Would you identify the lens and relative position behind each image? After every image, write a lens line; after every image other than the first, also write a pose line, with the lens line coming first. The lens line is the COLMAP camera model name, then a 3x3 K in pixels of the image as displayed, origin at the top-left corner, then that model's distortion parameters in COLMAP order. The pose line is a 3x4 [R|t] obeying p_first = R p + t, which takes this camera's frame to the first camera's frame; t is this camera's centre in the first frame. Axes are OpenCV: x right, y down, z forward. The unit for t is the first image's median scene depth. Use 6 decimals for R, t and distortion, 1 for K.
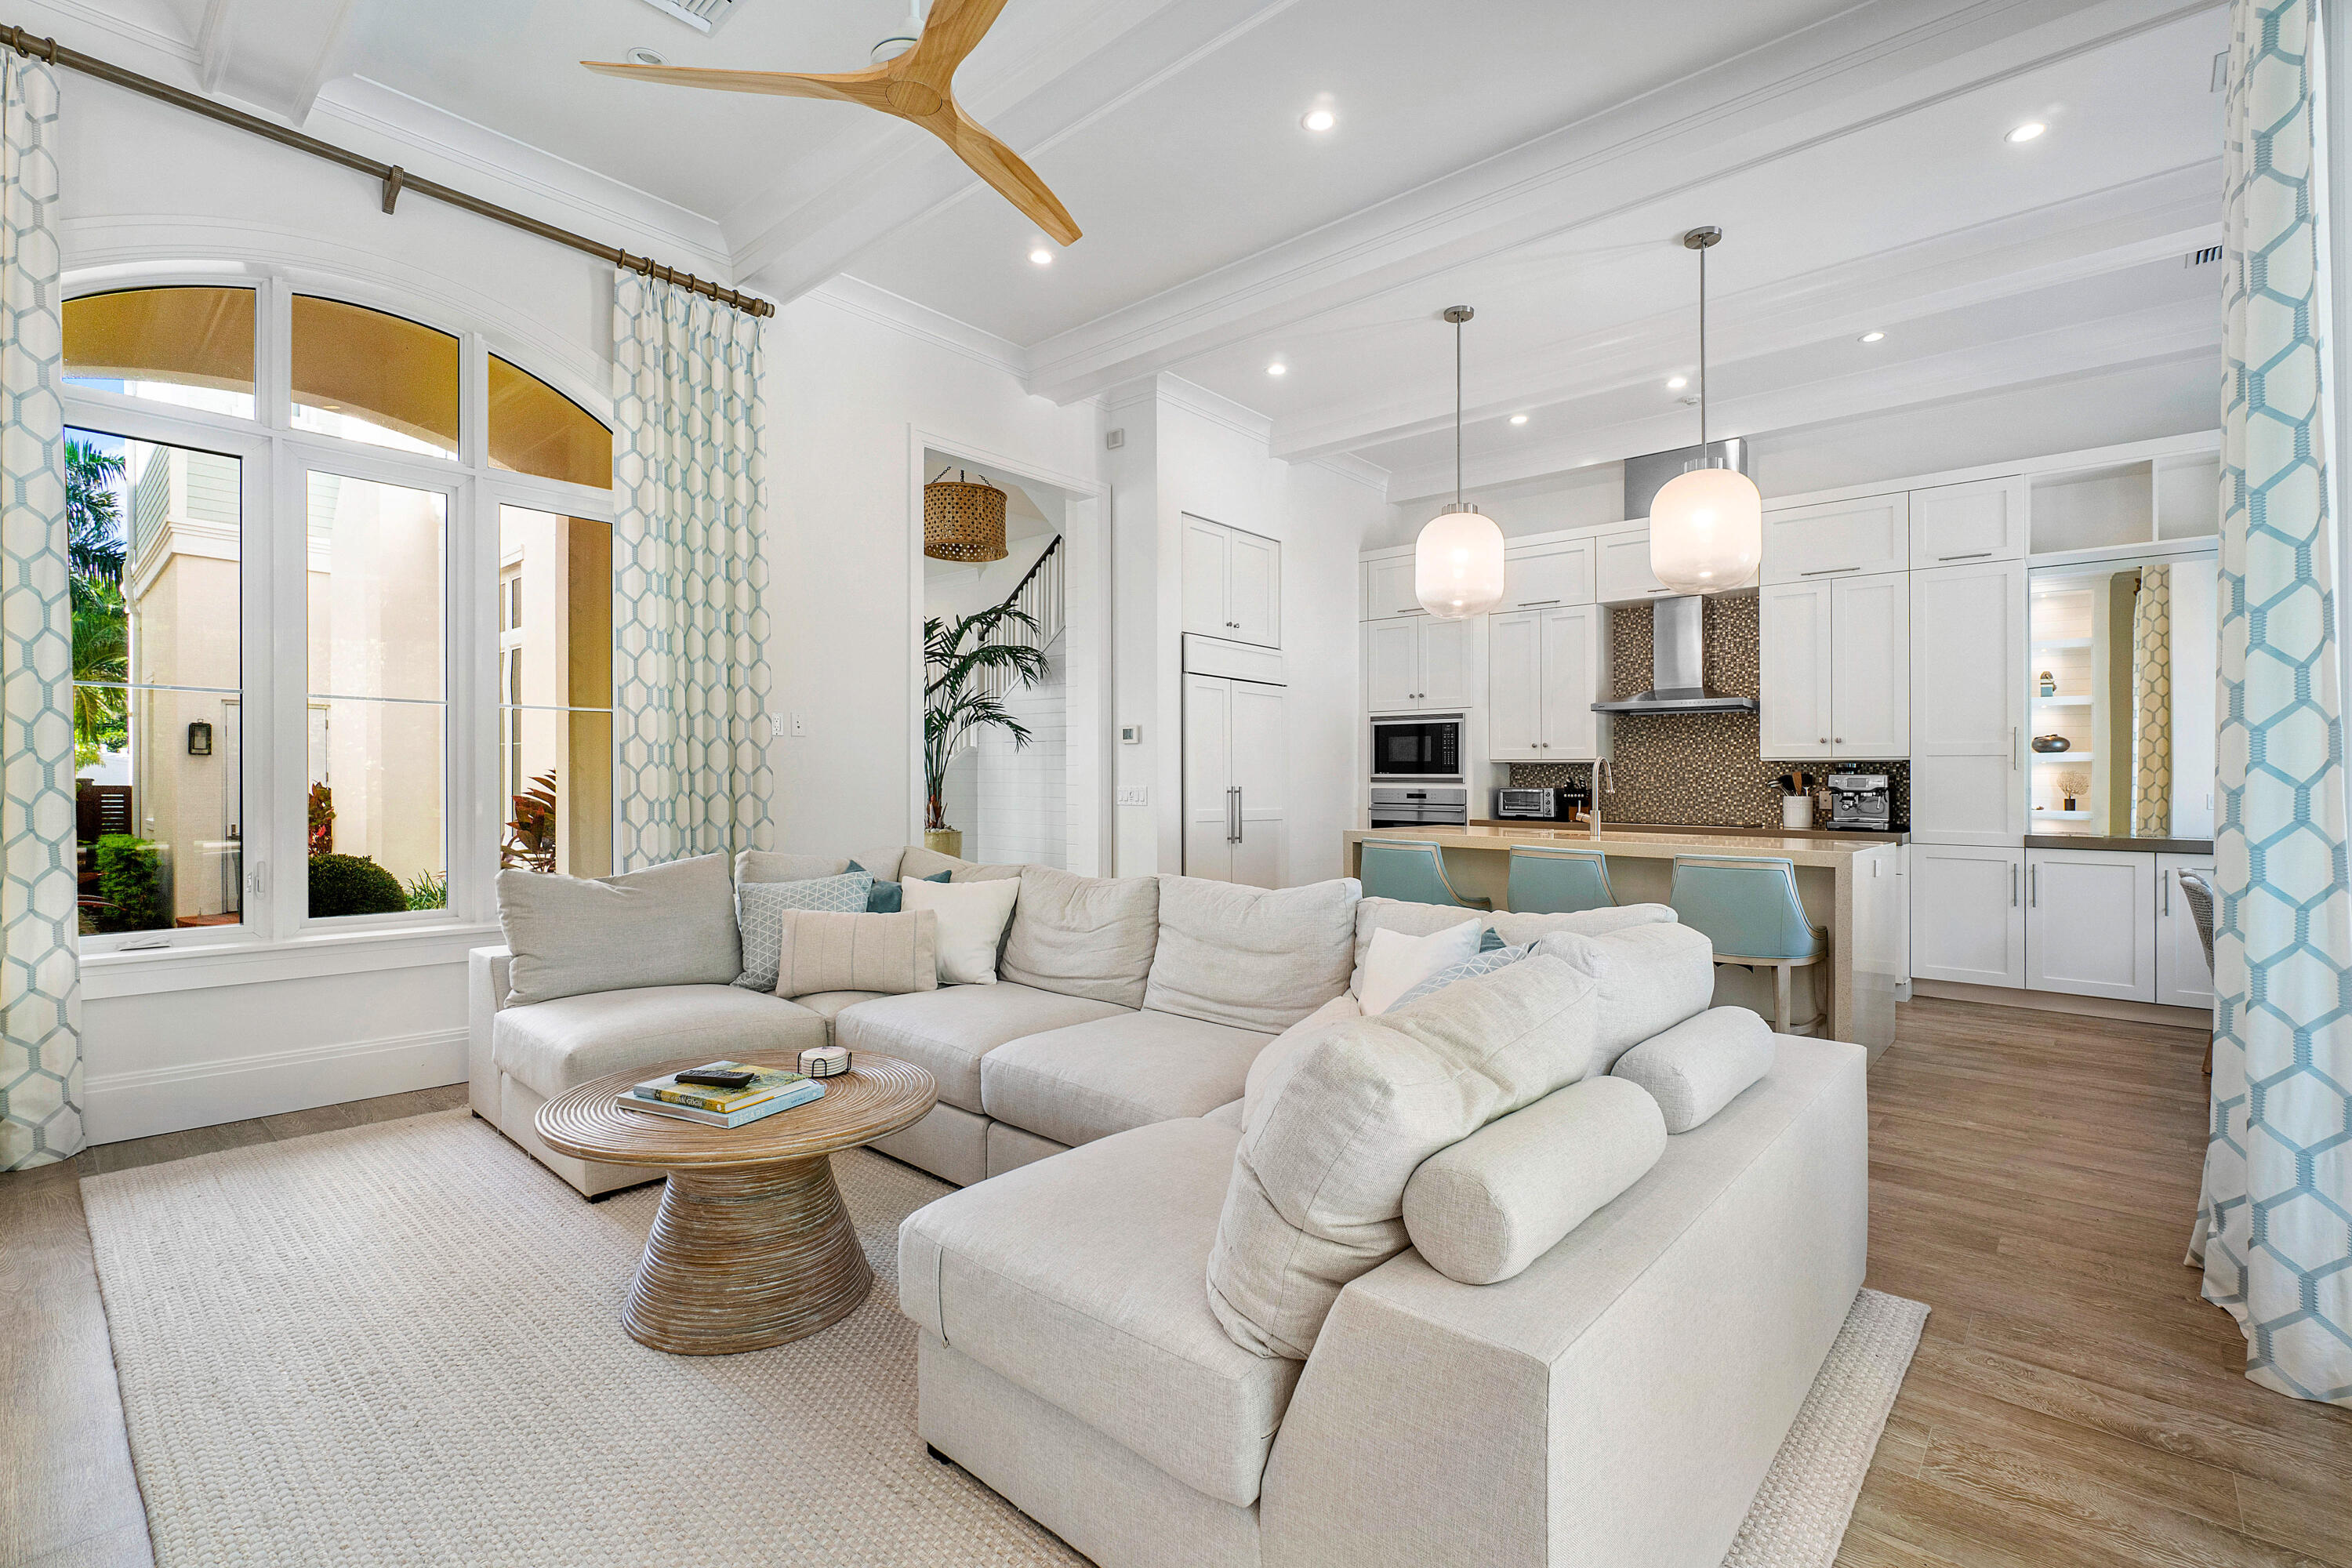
lens RADIAL K [[1054.1, 0, 1168.6], [0, 1054.1, 788.7], [0, 0, 1]] dist [-0.006166, 0.001107]
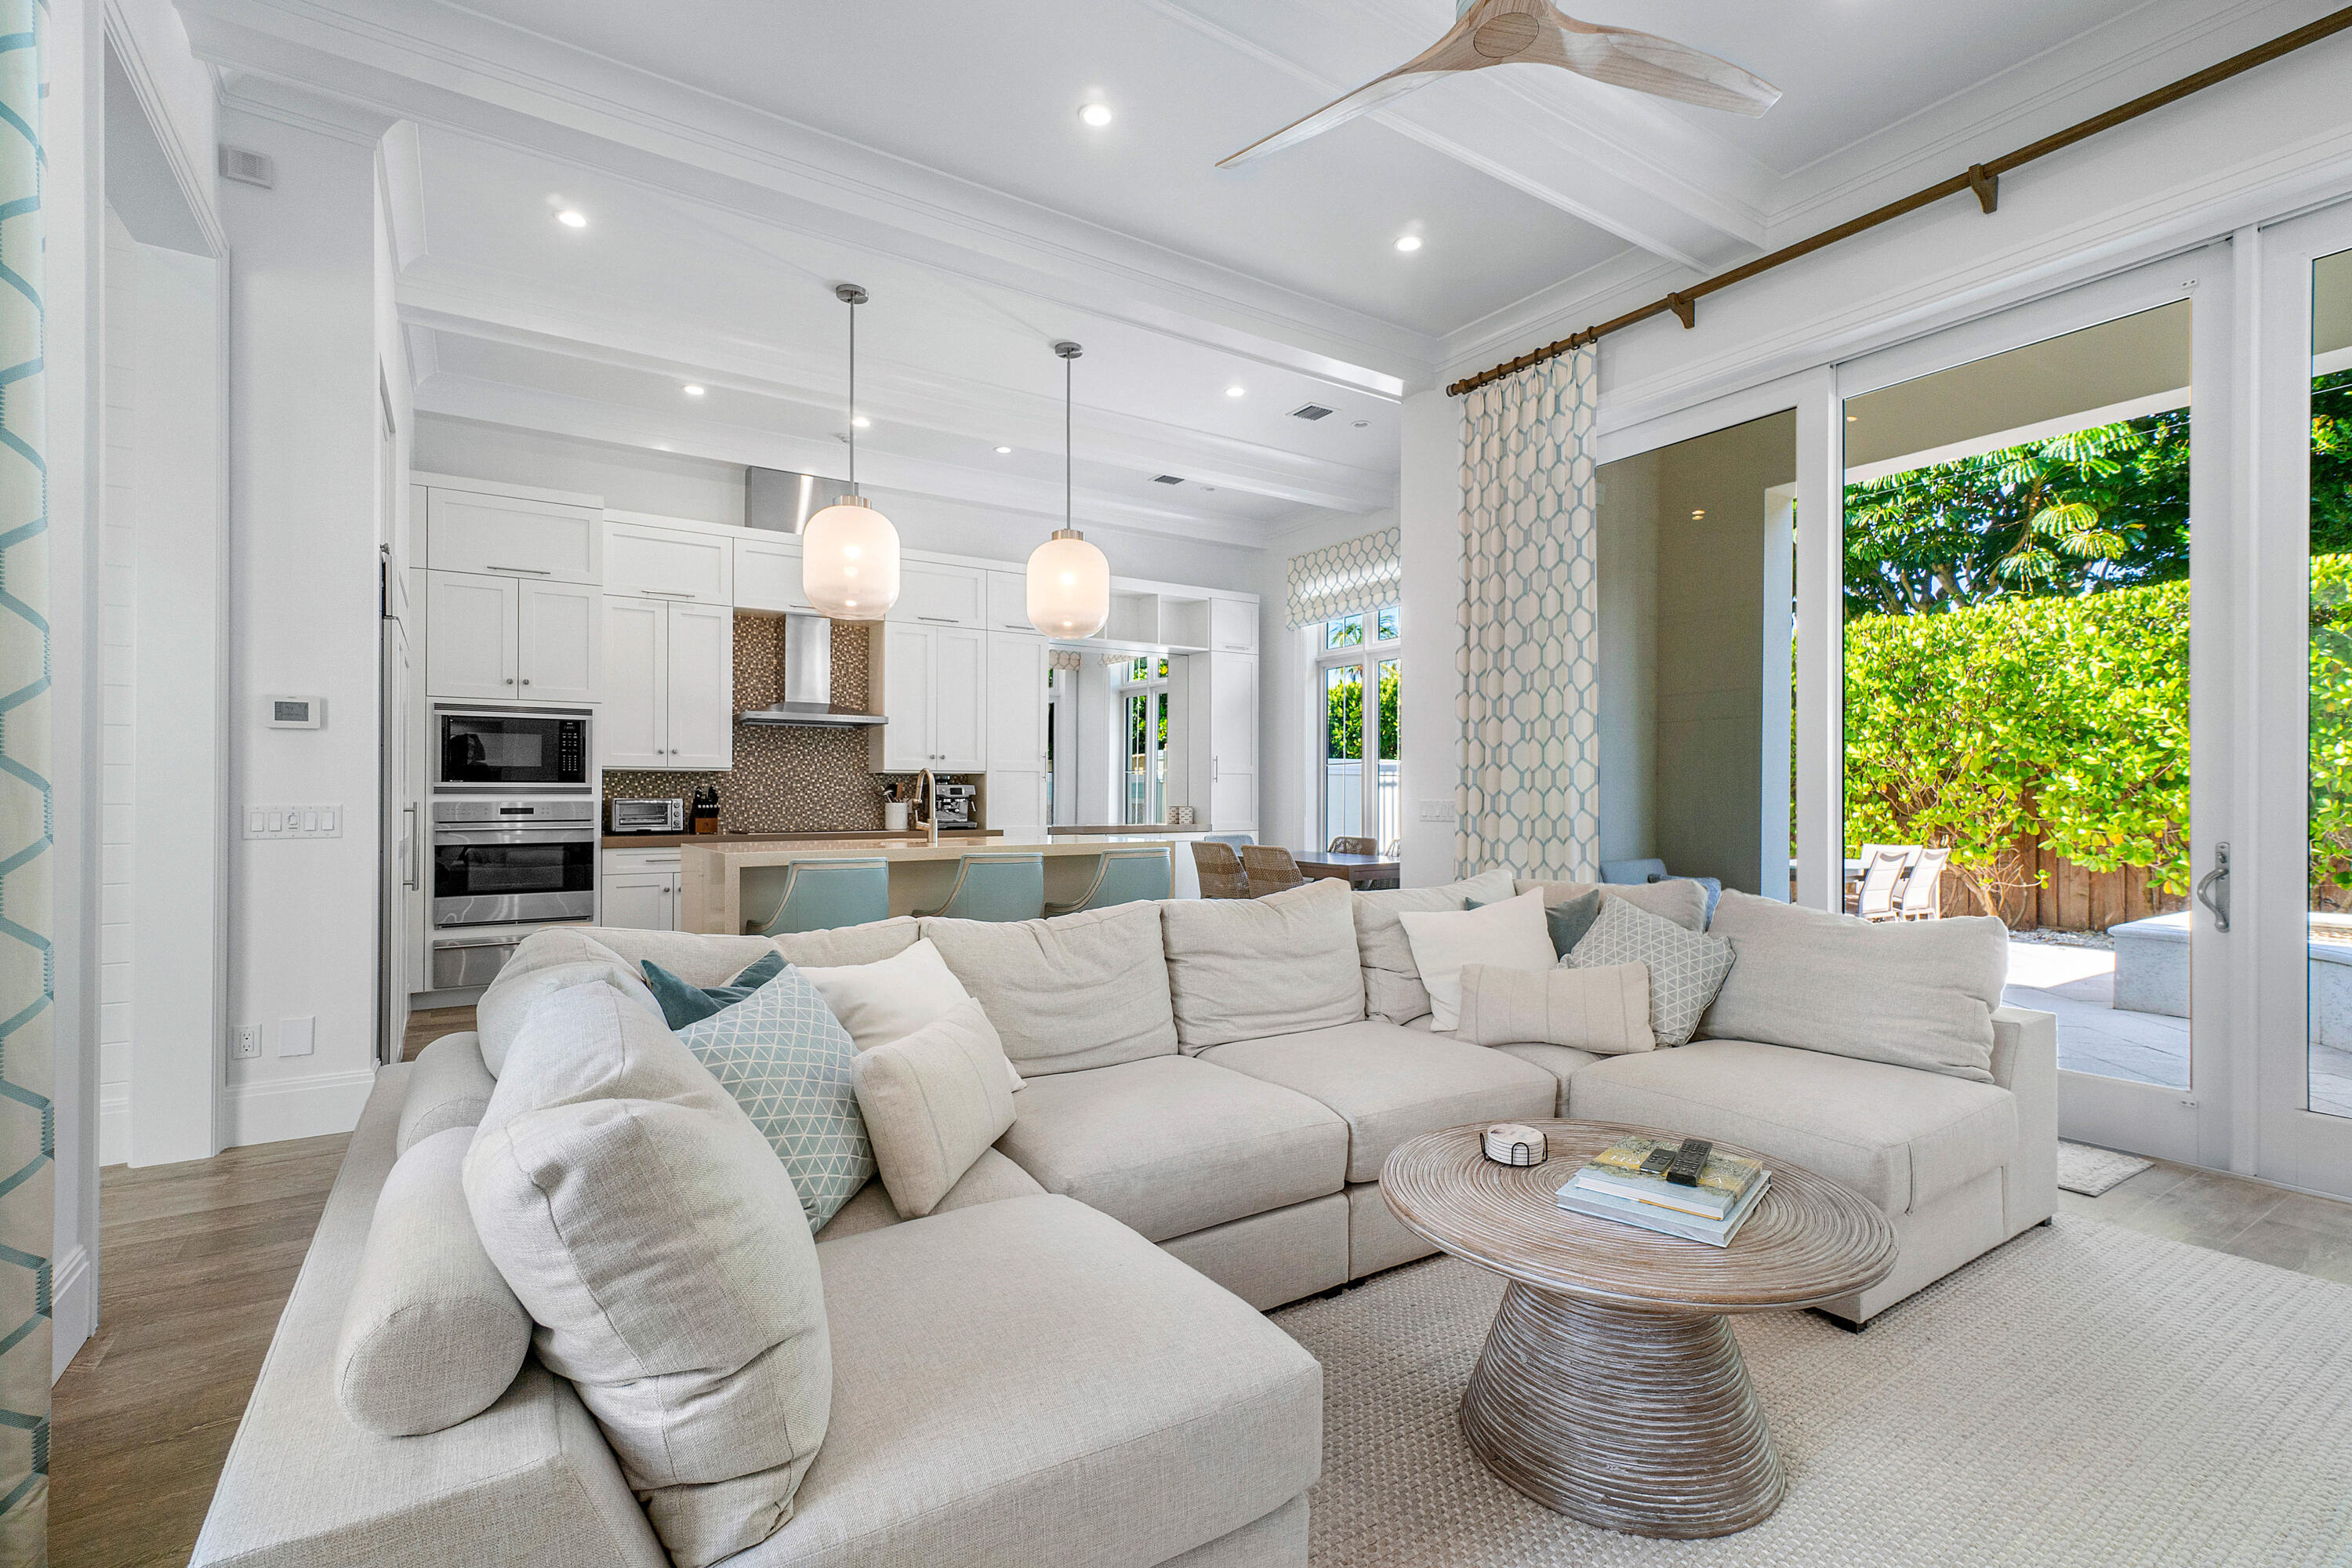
lens RADIAL K [[1013.4, 0, 1181.2], [0, 1013.4, 796.3], [0, 0, 1]] dist [0.000405, 0.000169]
pose [[0.225898, -0.011001, 0.974089, -0.432709], [0.007452, 0.999926, 0.009564, -0.008589], [-0.974122, 0.005098, 0.225963, 0.408898]]
